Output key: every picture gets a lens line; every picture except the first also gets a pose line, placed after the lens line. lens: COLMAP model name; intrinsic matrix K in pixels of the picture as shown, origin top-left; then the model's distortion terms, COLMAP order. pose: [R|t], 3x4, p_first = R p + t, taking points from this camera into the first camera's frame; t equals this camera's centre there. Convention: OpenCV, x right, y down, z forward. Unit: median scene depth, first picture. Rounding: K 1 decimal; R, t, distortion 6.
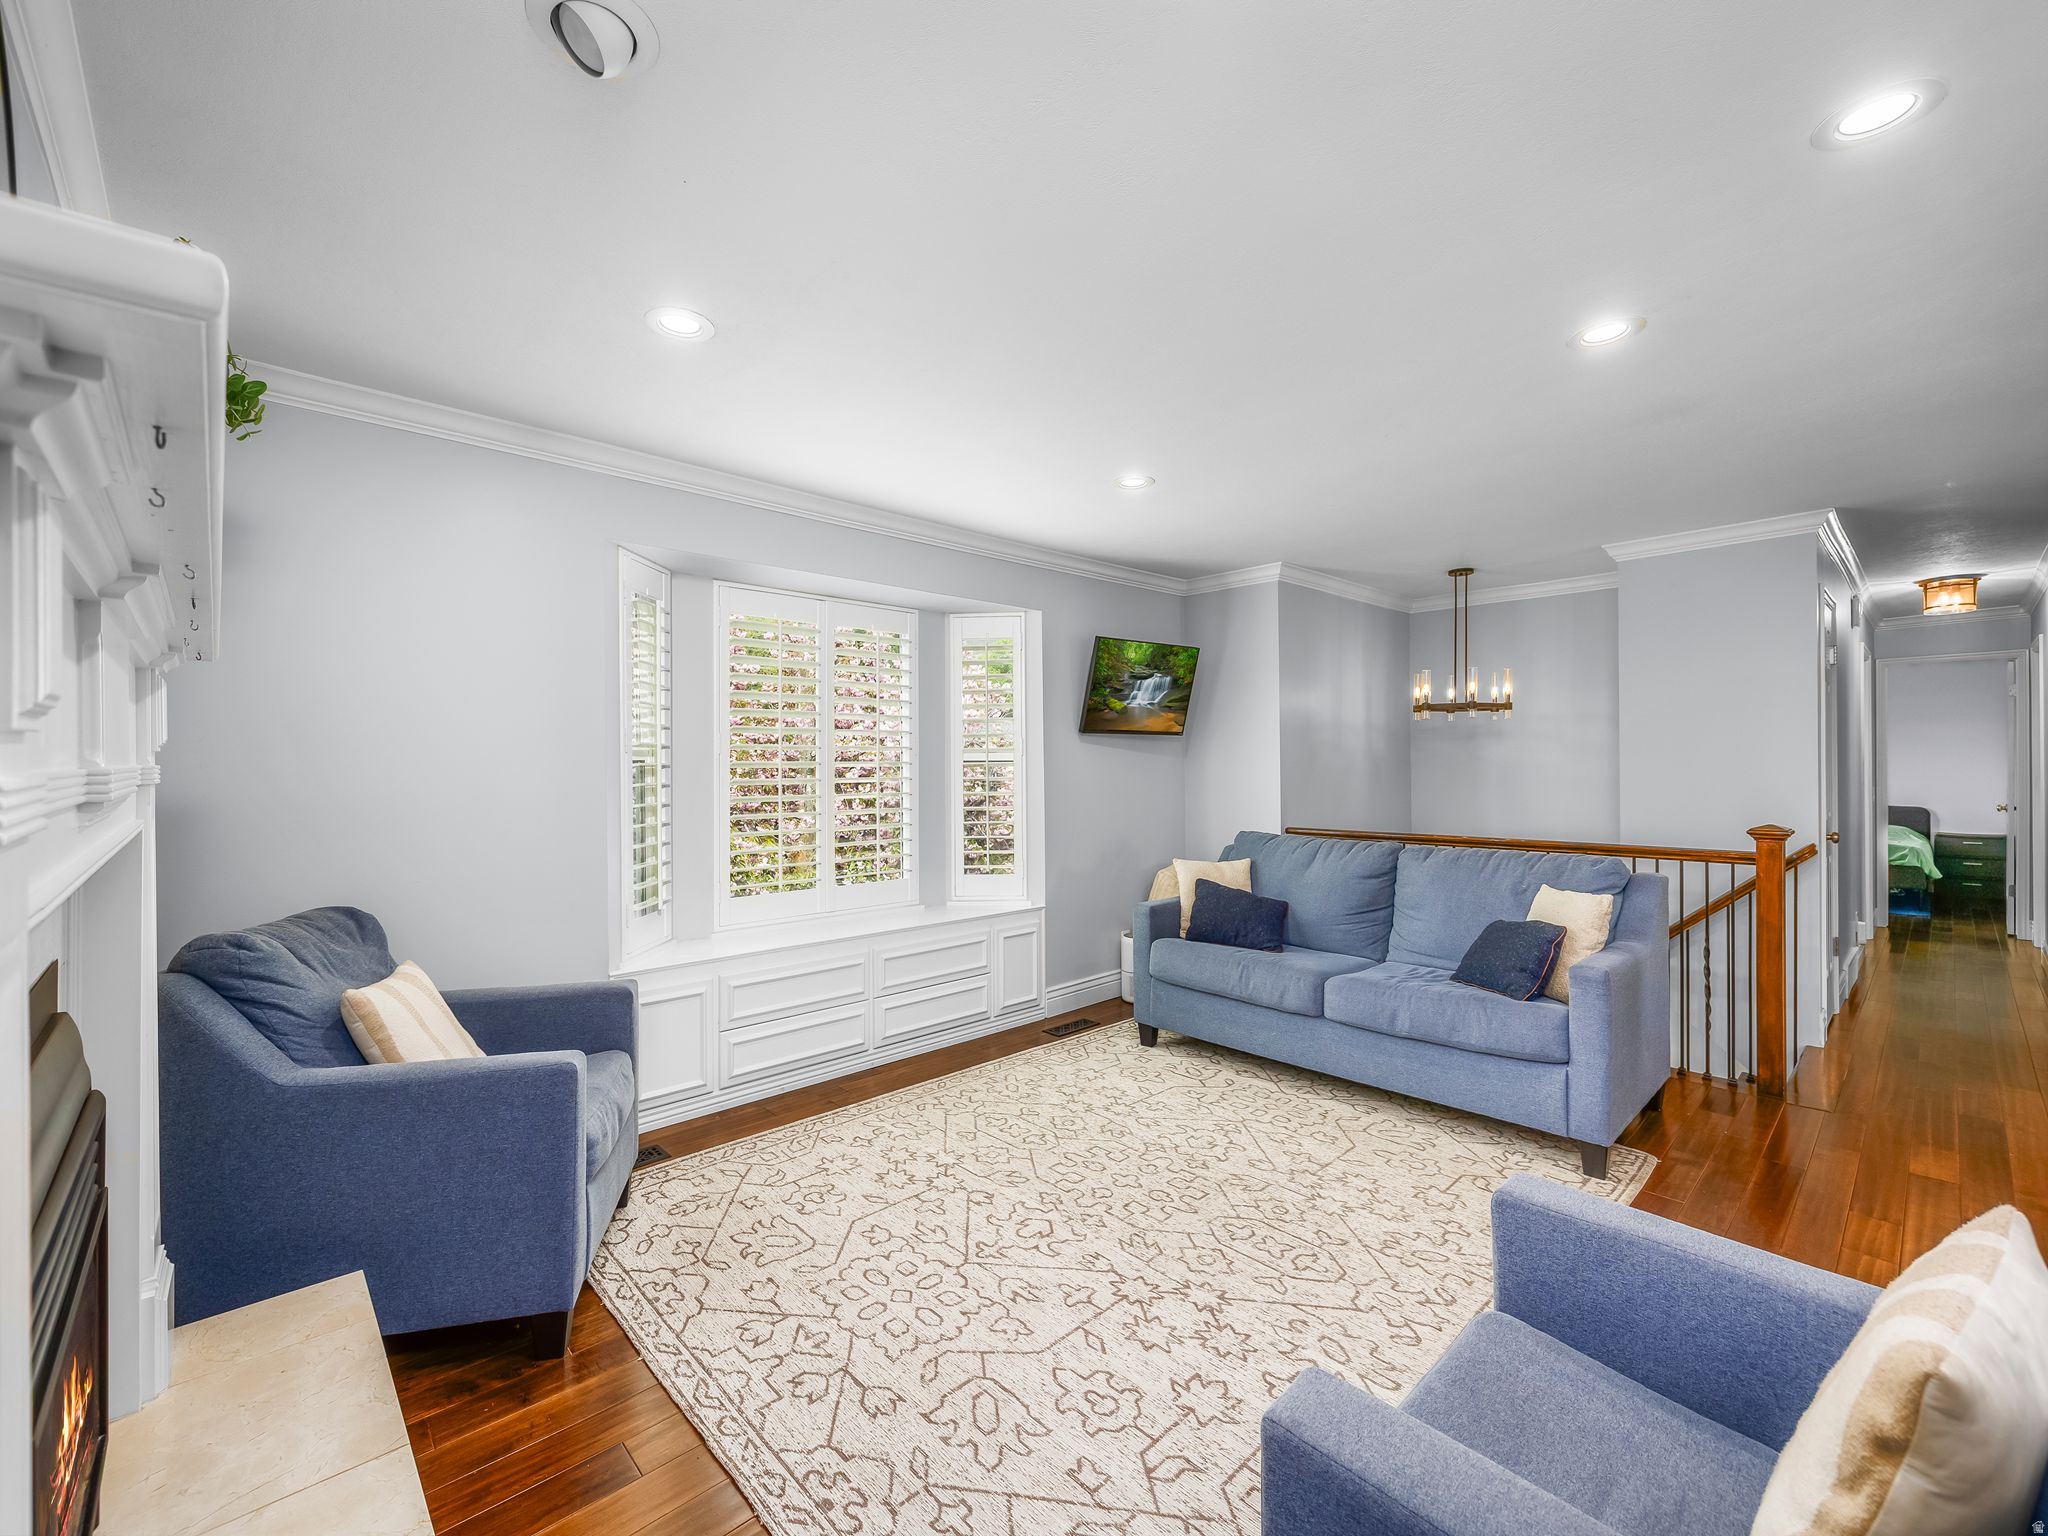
lens RADIAL K [[853.5, 0, 1018.4], [0, 853.5, 775.6], [0, 0, 1]] dist [0.000021, 0.000171]
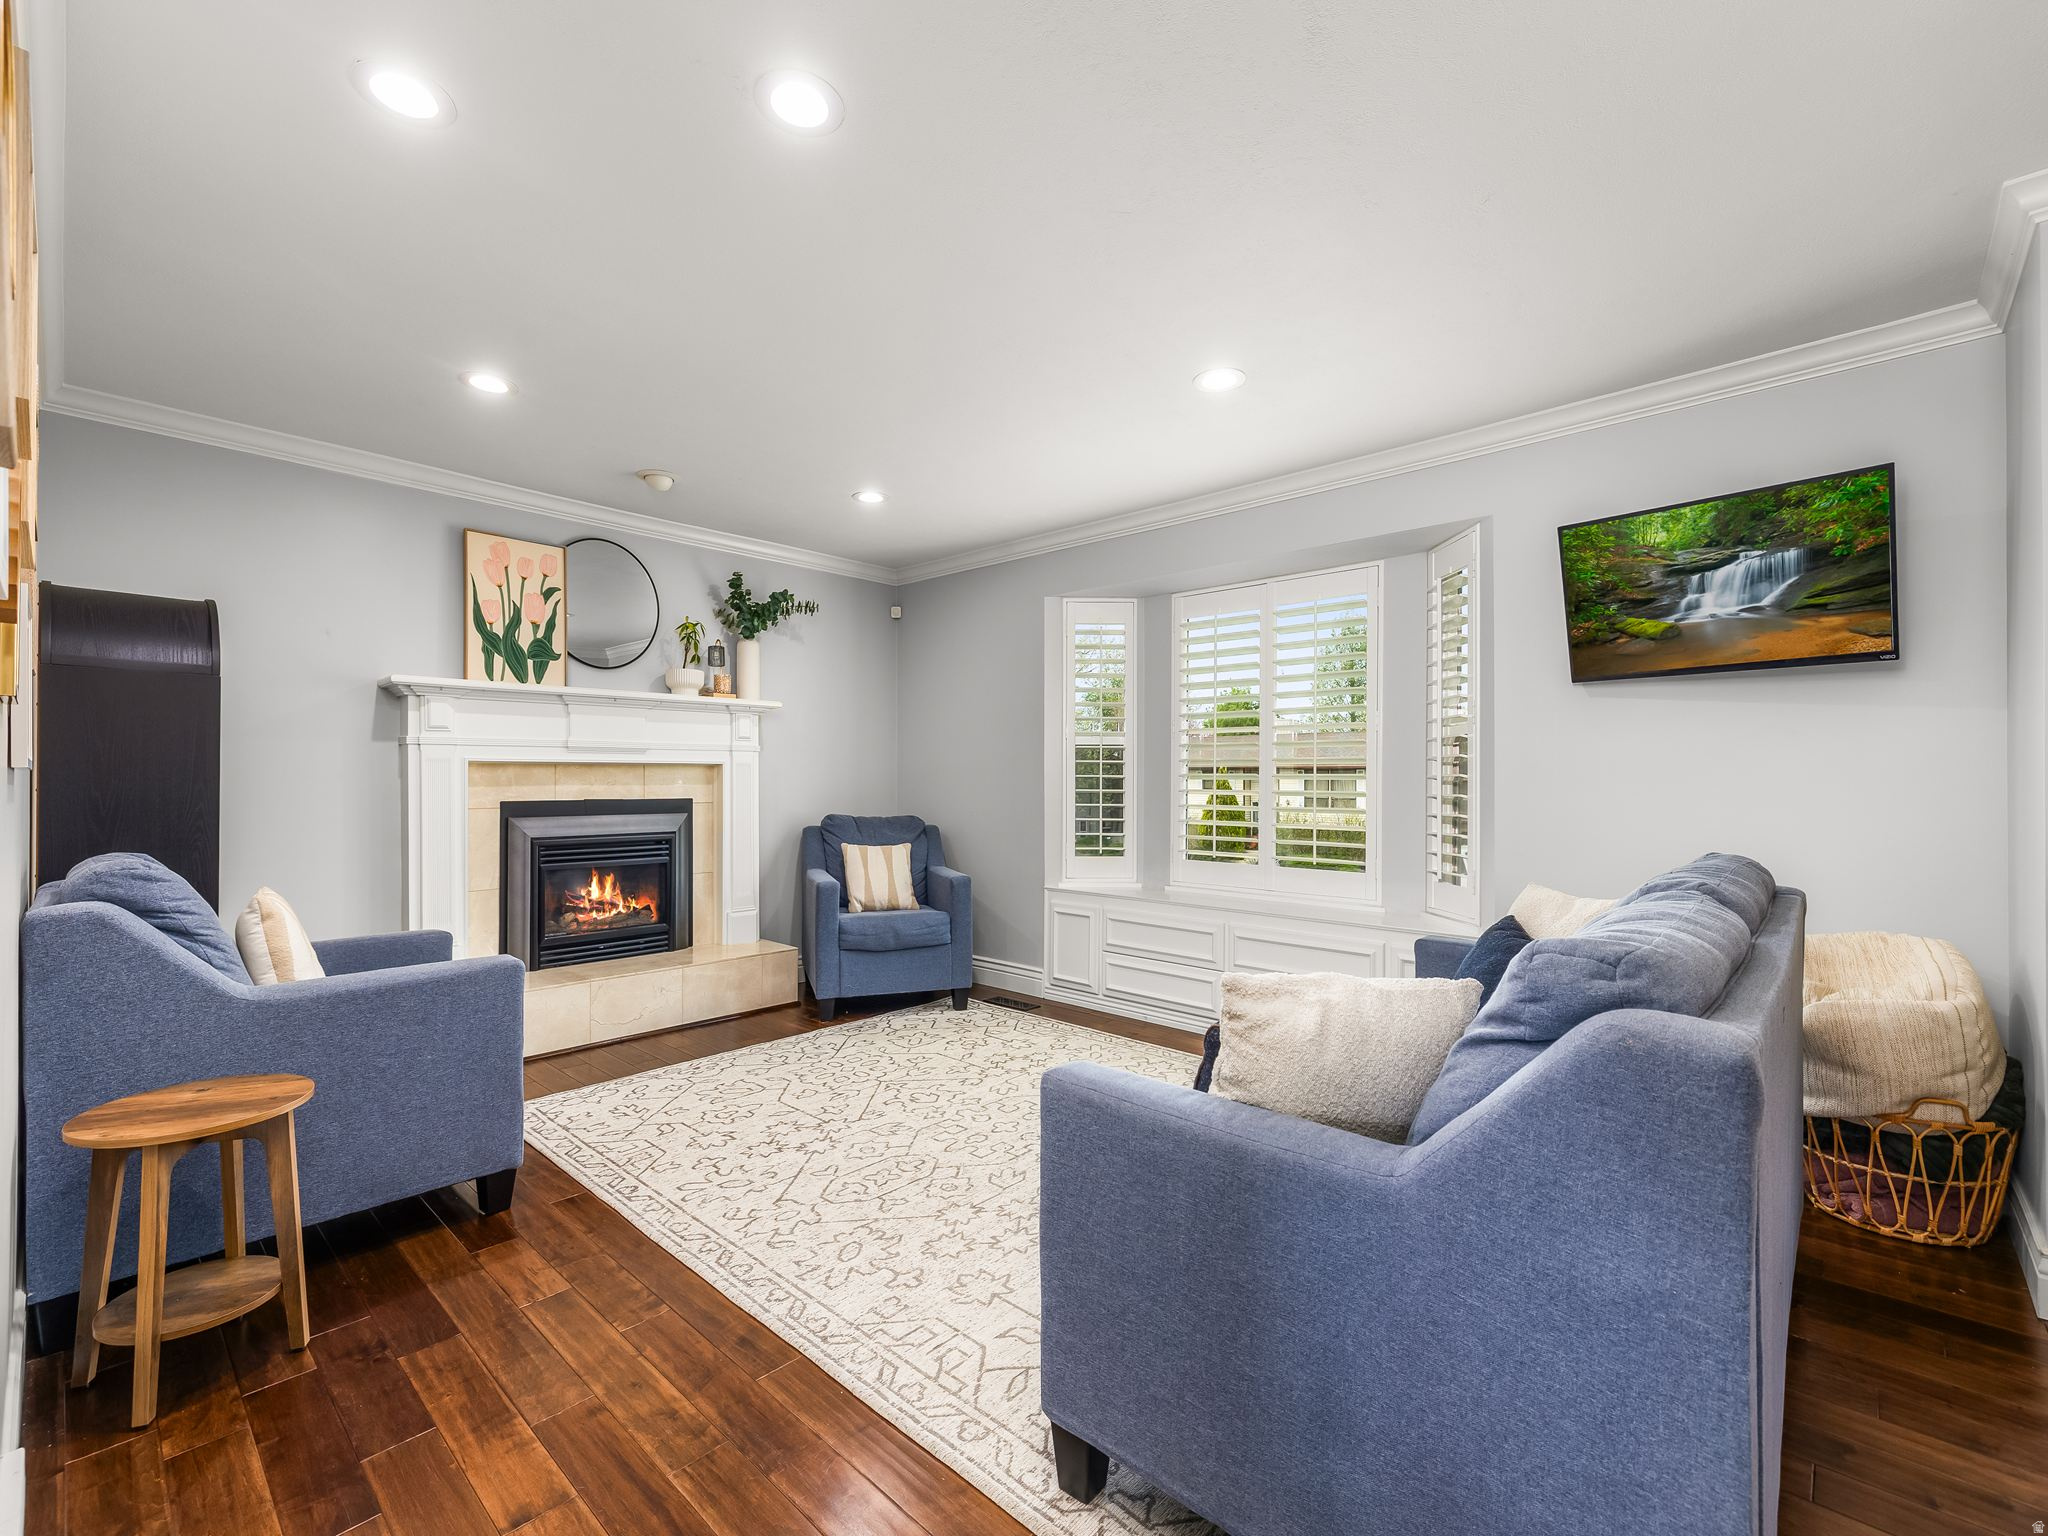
lens RADIAL K [[890.3, 0, 1024.0], [0, 890.3, 768.0], [0, 0, 1]] dist [-0.002328, -0.000062]
pose [[0.077117, -0.014126, -0.996922, 0.672345], [-0.011307, 0.999823, -0.015041, 0.027475], [0.996958, 0.012433, 0.076944, 0.512698]]
